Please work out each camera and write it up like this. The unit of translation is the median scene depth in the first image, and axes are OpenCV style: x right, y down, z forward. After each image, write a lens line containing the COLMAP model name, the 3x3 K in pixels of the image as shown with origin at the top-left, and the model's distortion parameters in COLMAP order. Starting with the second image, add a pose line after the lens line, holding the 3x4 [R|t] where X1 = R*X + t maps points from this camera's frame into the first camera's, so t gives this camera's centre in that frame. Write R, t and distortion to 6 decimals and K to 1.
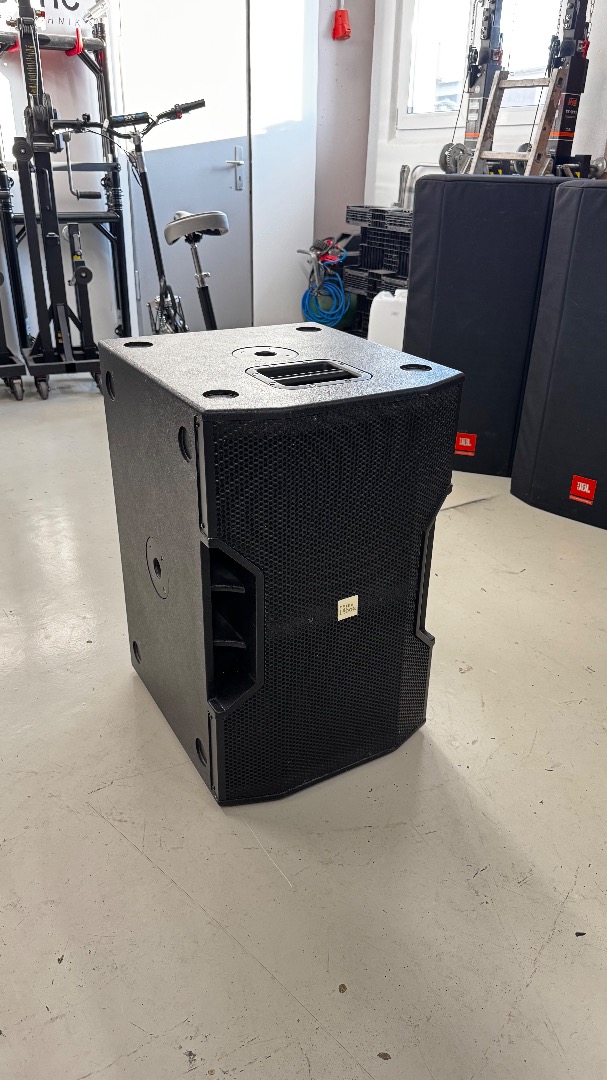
lens RADIAL K [[769.8, 0, 299.6], [0, 769.8, 539.9], [0, 0, 1]] dist [0.006290, -0.005715]
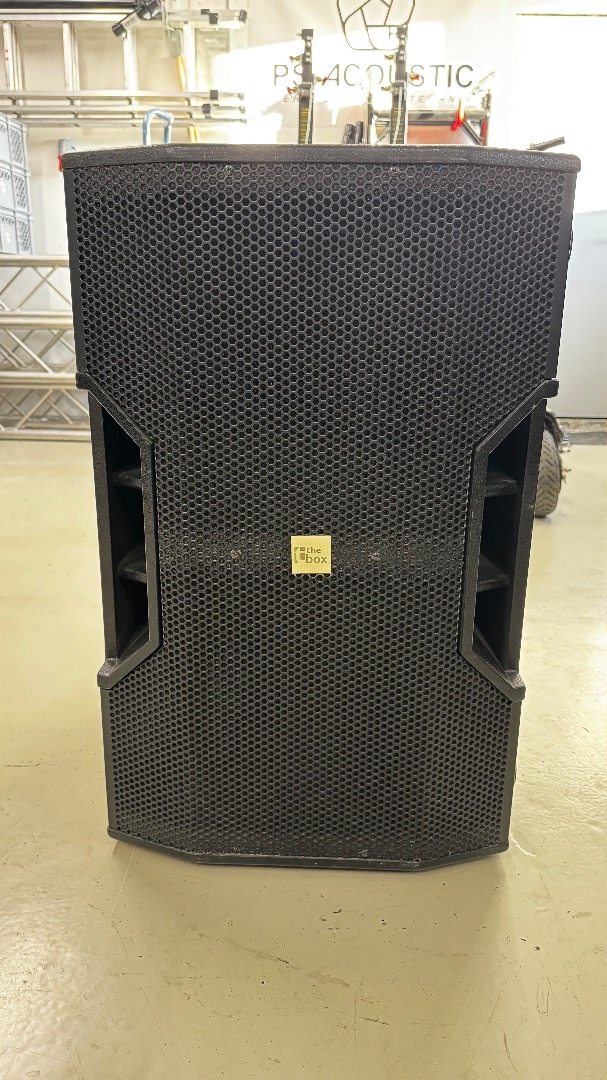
lens RADIAL K [[769.8, 0, 307.4], [0, 769.8, 542.9], [0, 0, 1]] dist [0.006290, -0.005715]
pose [[0.856284, 0.147969, -0.494856, 0.288791], [-0.232087, 0.966143, -0.112705, 0.121206], [0.461425, 0.211357, 0.861635, 0.410626]]
